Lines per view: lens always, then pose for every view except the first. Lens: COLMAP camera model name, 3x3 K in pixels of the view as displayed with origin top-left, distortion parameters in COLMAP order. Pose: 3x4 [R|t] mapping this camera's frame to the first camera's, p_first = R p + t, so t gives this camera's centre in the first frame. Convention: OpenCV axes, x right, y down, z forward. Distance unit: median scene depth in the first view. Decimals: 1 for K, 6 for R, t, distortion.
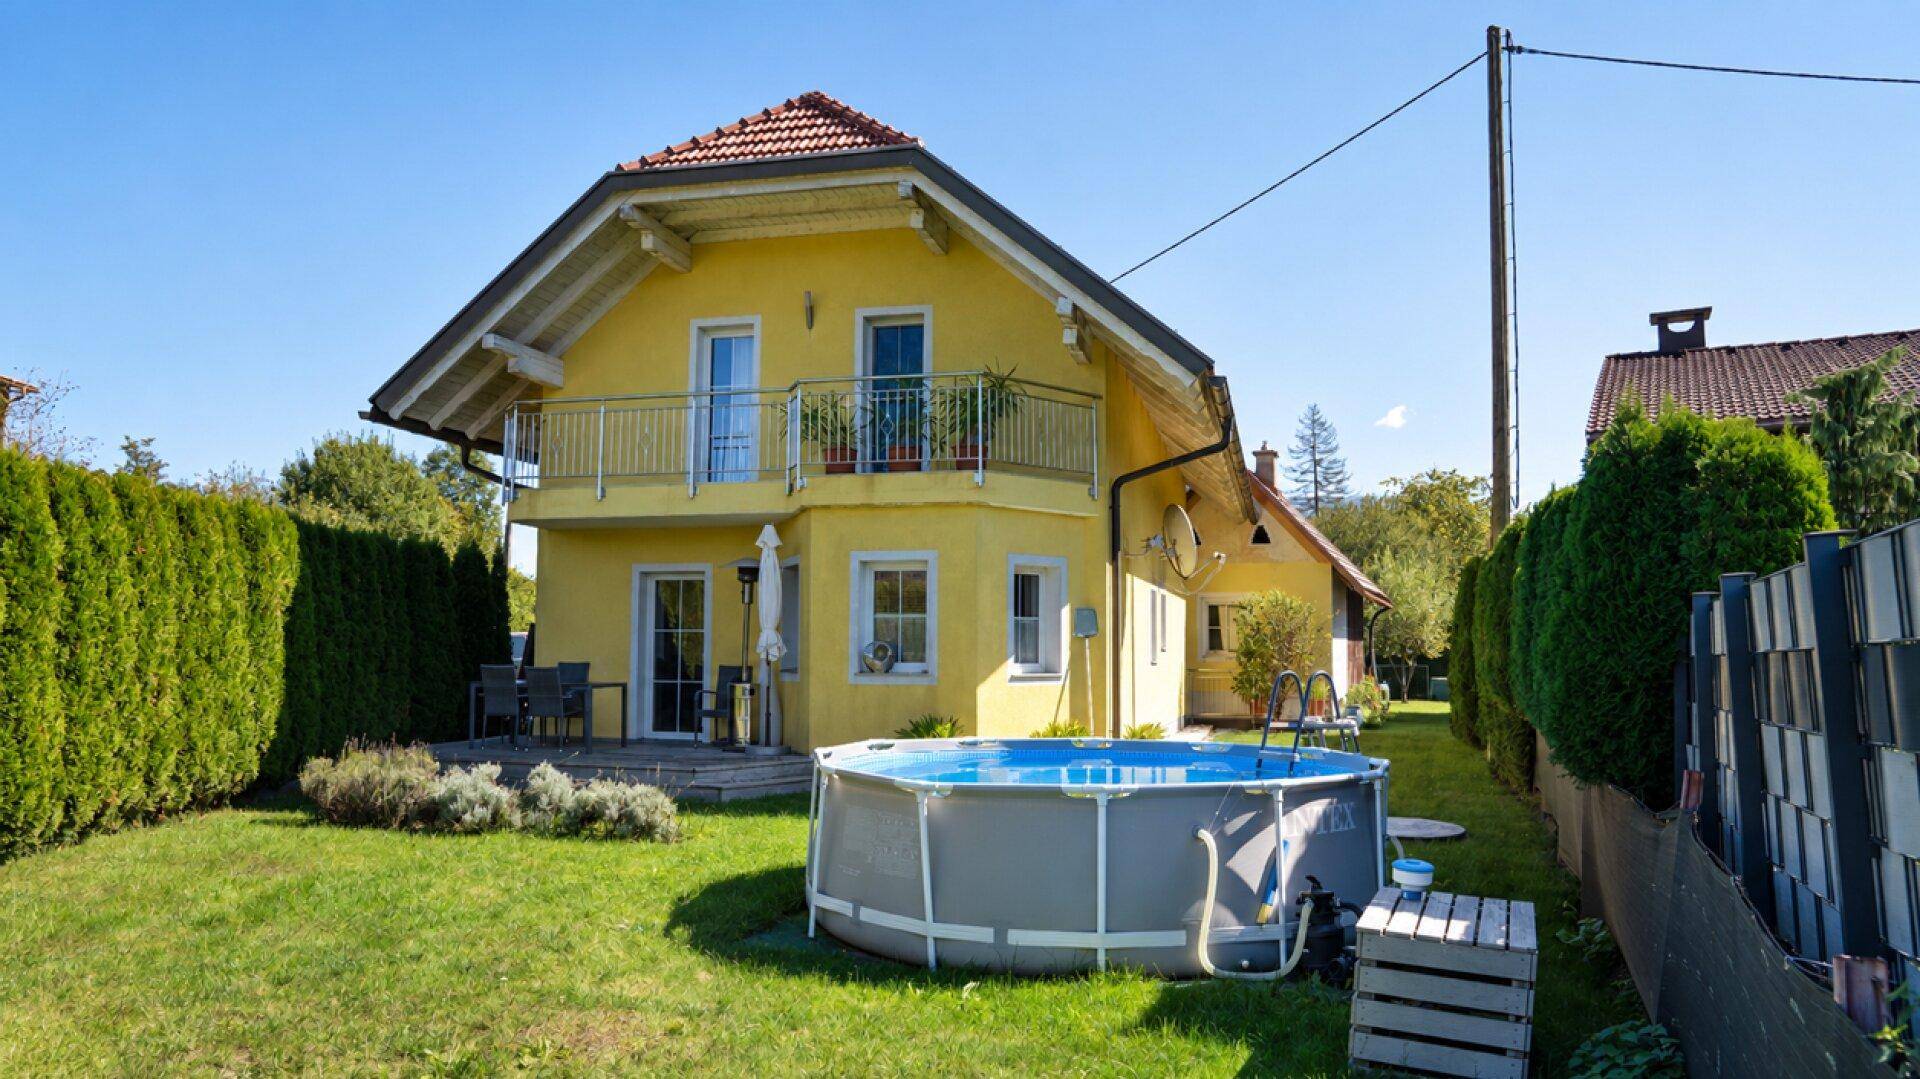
lens RADIAL K [[1346.4, 0, 960.0], [0, 1346.4, 539.5], [0, 0, 1]] dist [-0.136107, 0.105215]
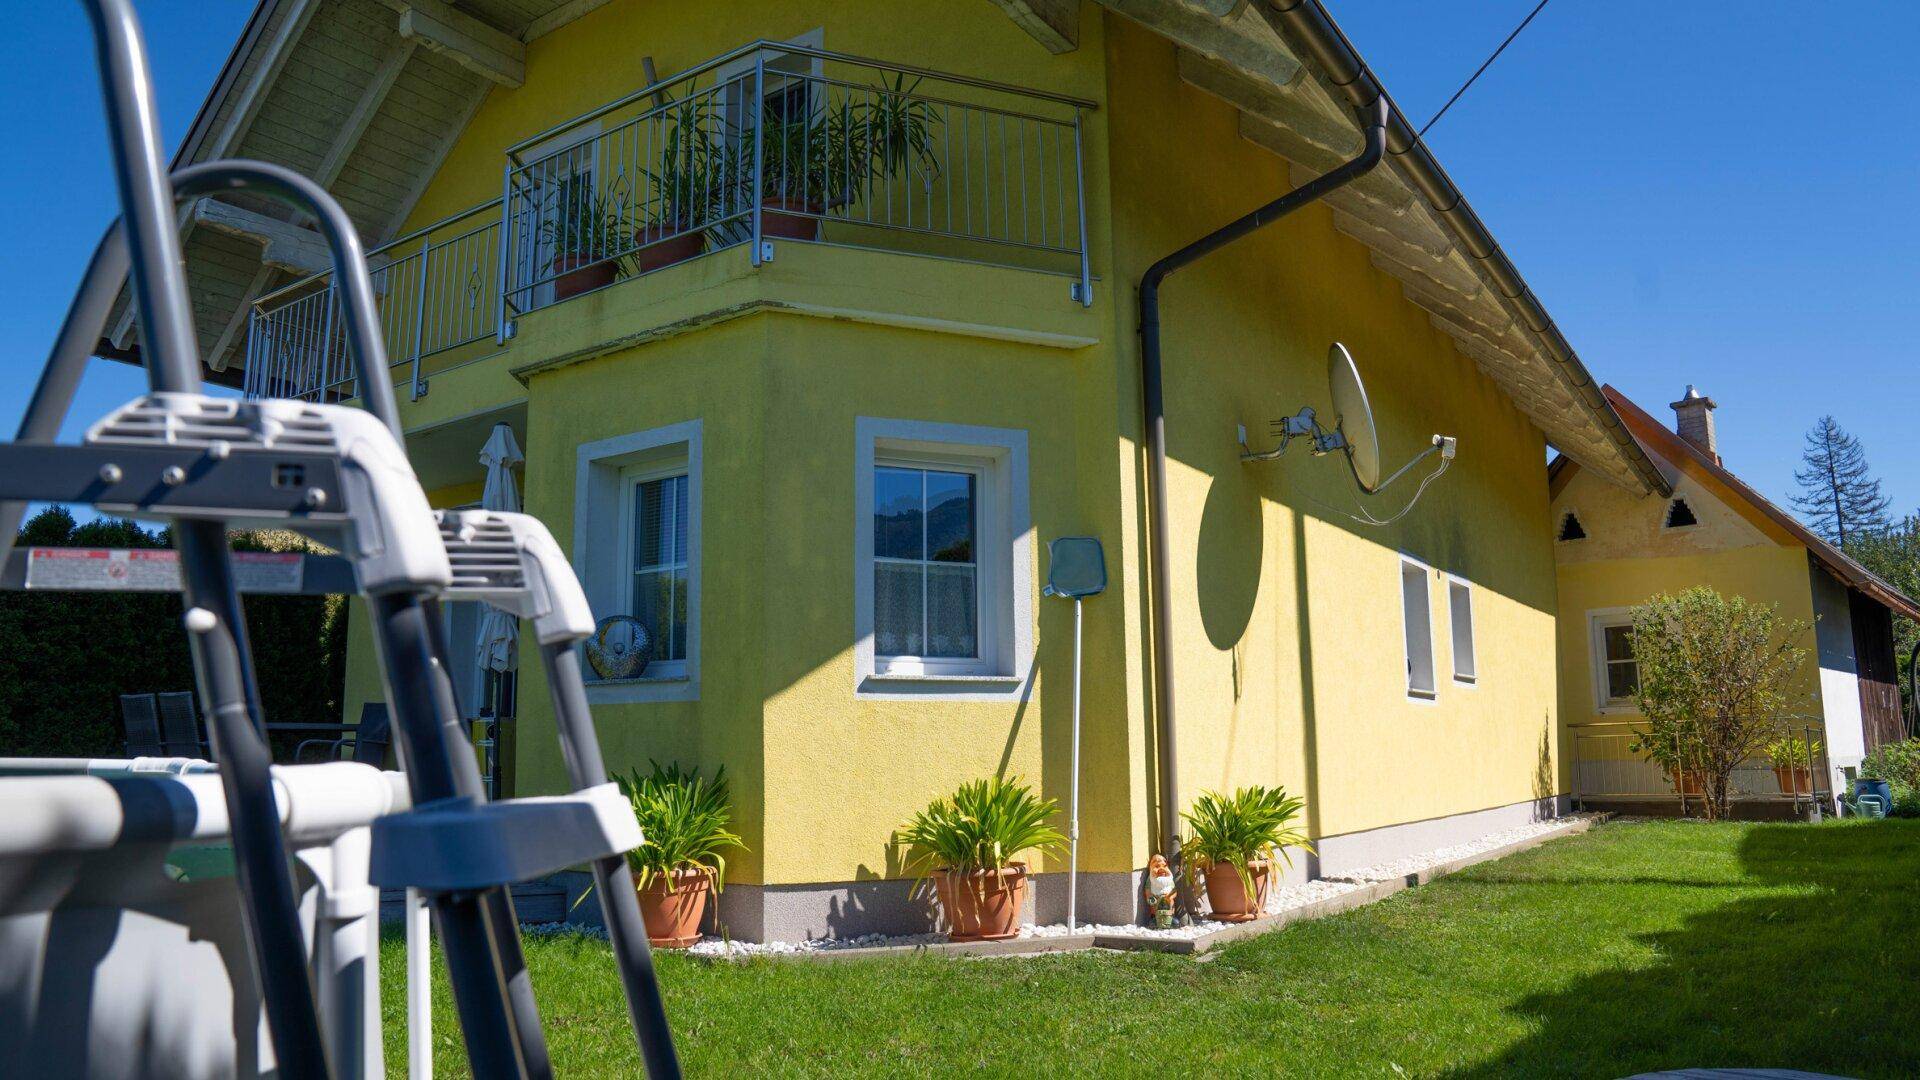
lens RADIAL K [[1346.4, 0, 960.0], [0, 1346.4, 540.0], [0, 0, 1]] dist [-0.136107, 0.105215]
pose [[0.936599, -0.075041, -0.342274, 0.212386], [0.047238, 0.994923, -0.088867, 0.091028], [0.347205, 0.067064, 0.935388, 0.547898]]
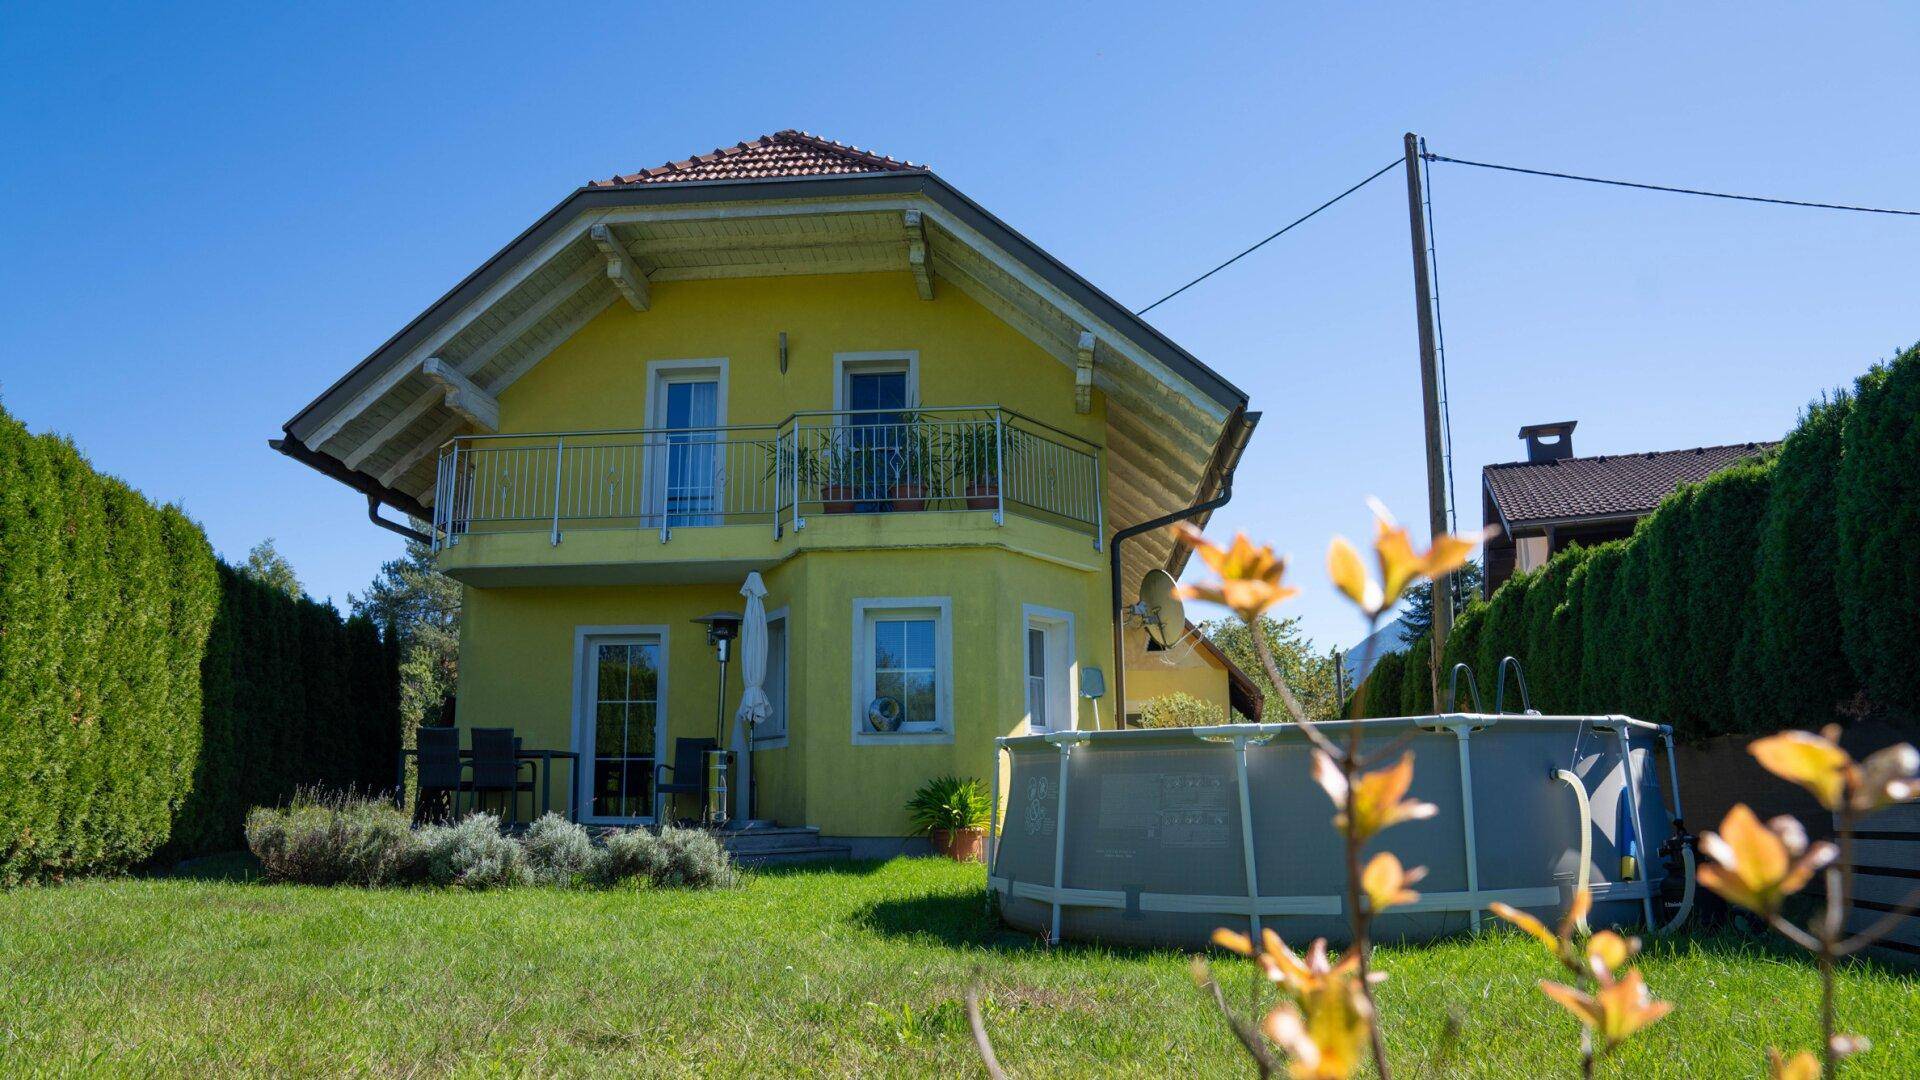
lens RADIAL K [[1334.0, 0, 960.0], [0, 1334.0, 540.0], [0, 0, 1]] dist [-0.128201, 0.084444]
pose [[0.986359, 0.018470, 0.163569, -0.149631], [0.001359, 0.992737, -0.120294, 0.074080], [-0.164603, 0.118875, 0.979170, 0.095237]]
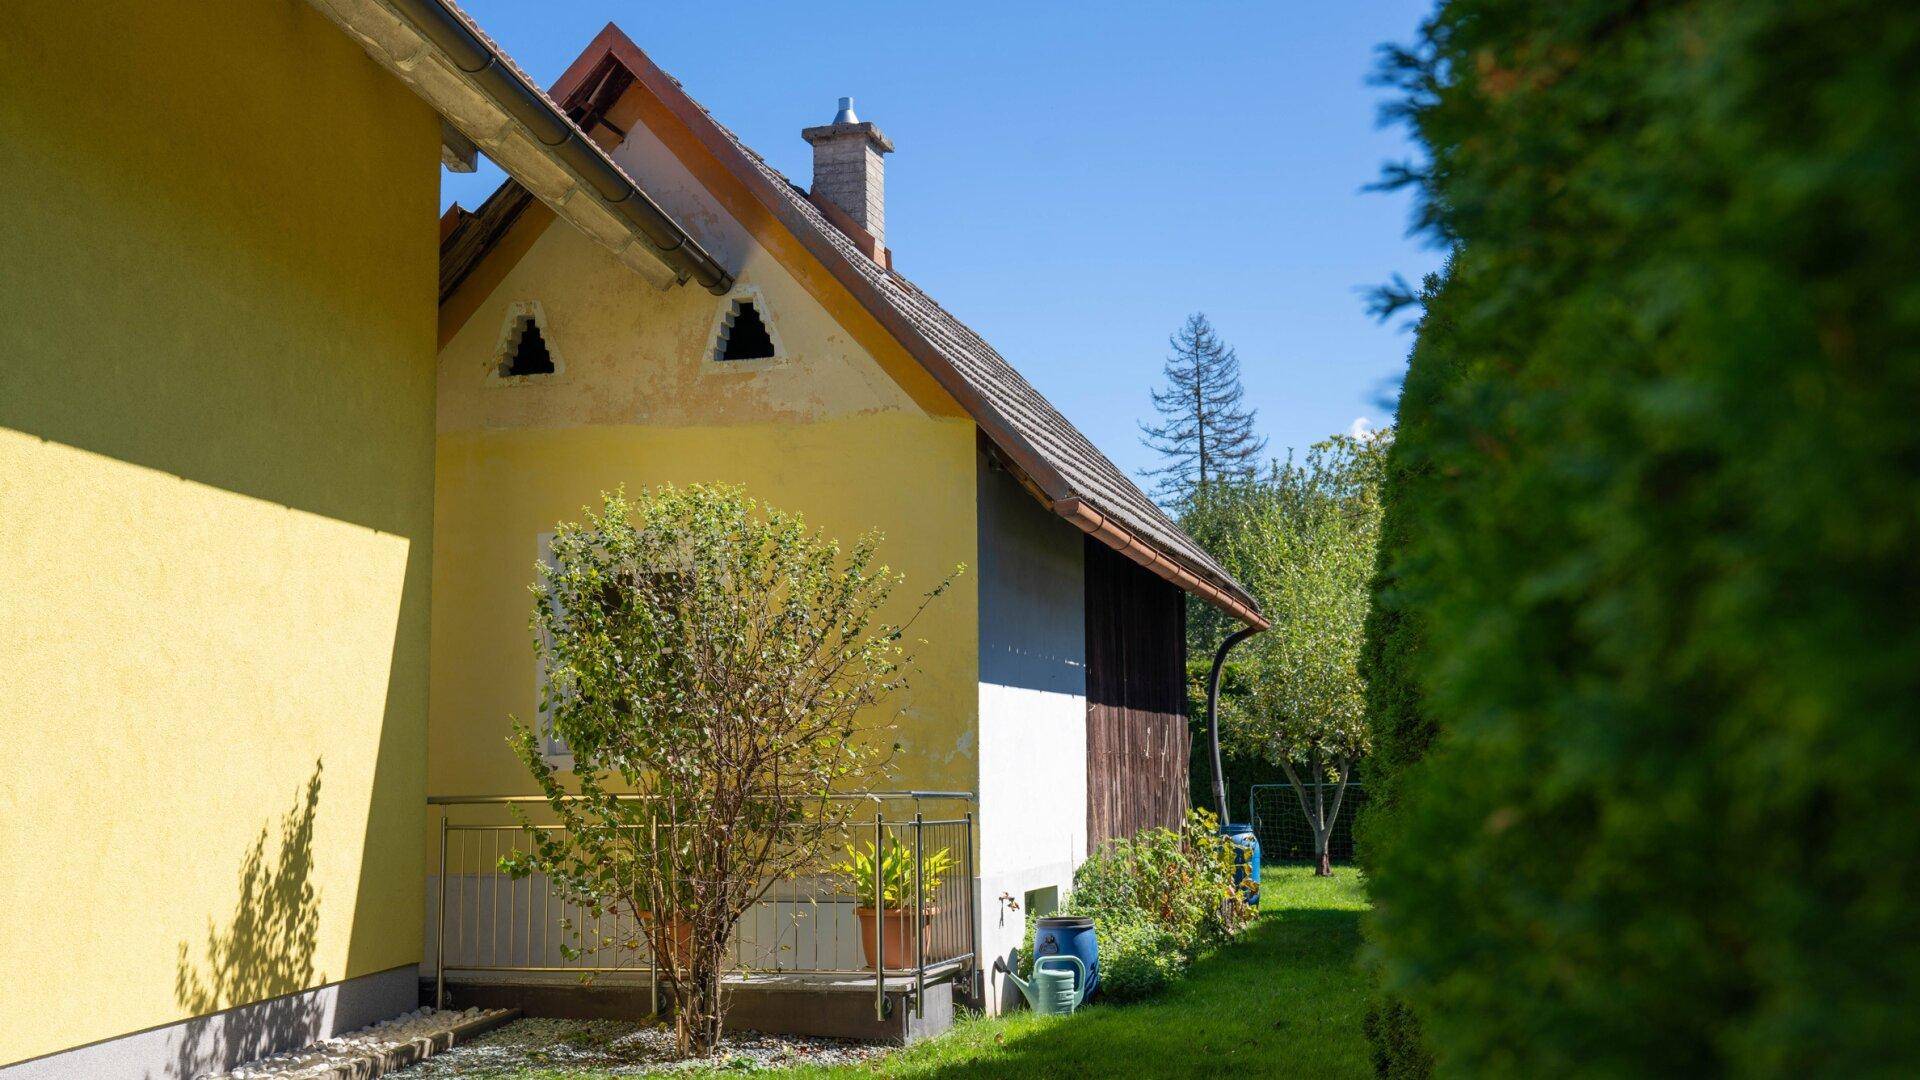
lens RADIAL K [[1988.1, 0, 960.0], [0, 1988.1, 540.0], [0, 0, 1]] dist [0.006031, 0.001949]
pose [[0.993912, -0.002989, 0.110139, 0.416717], [0.006693, 0.999424, -0.033277, 0.105601], [-0.109976, 0.033812, 0.993359, 1.058567]]
